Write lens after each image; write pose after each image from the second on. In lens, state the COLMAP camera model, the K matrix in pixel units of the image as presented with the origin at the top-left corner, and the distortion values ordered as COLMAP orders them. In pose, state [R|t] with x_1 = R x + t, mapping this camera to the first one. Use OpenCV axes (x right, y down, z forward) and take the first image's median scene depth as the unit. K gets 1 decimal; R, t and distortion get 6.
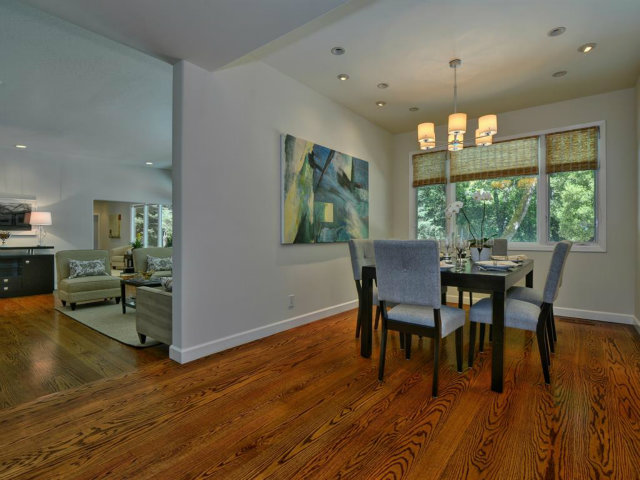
lens RADIAL K [[327.8, 0, 320.8], [0, 327.8, 237.3], [0, 0, 1]] dist [-0.015002, -0.001537]
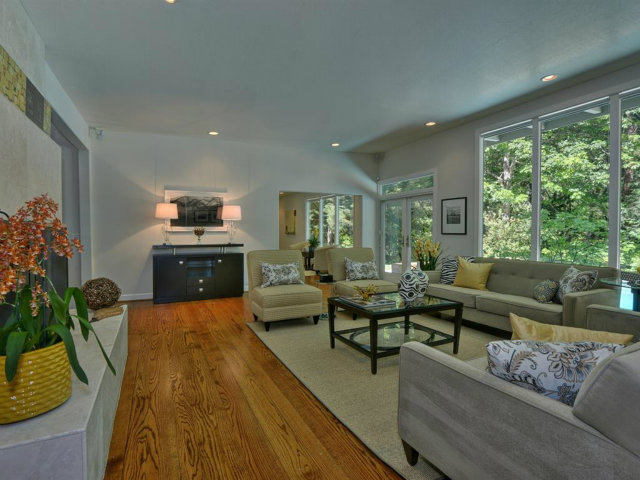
lens RADIAL K [[327.8, 0, 320.8], [0, 327.8, 237.3], [0, 0, 1]] dist [-0.015002, -0.001537]
pose [[0.903719, 0.006289, -0.428079, -0.259731], [-0.001051, 0.999922, 0.012472, -0.001981], [0.428124, -0.010822, 0.903655, 0.293825]]
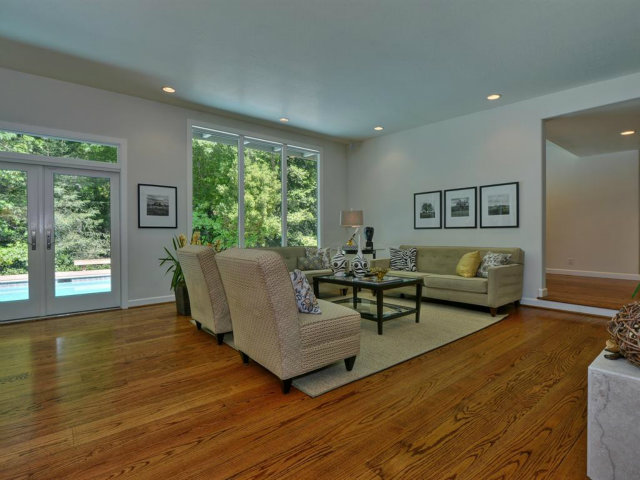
lens RADIAL K [[327.8, 0, 320.8], [0, 327.8, 237.3], [0, 0, 1]] dist [-0.015002, -0.001537]
pose [[0.216474, -0.010958, 0.976227, -1.004204], [0.007614, 0.999926, 0.009536, 0.018690], [-0.976259, 0.005369, 0.216542, 0.753716]]
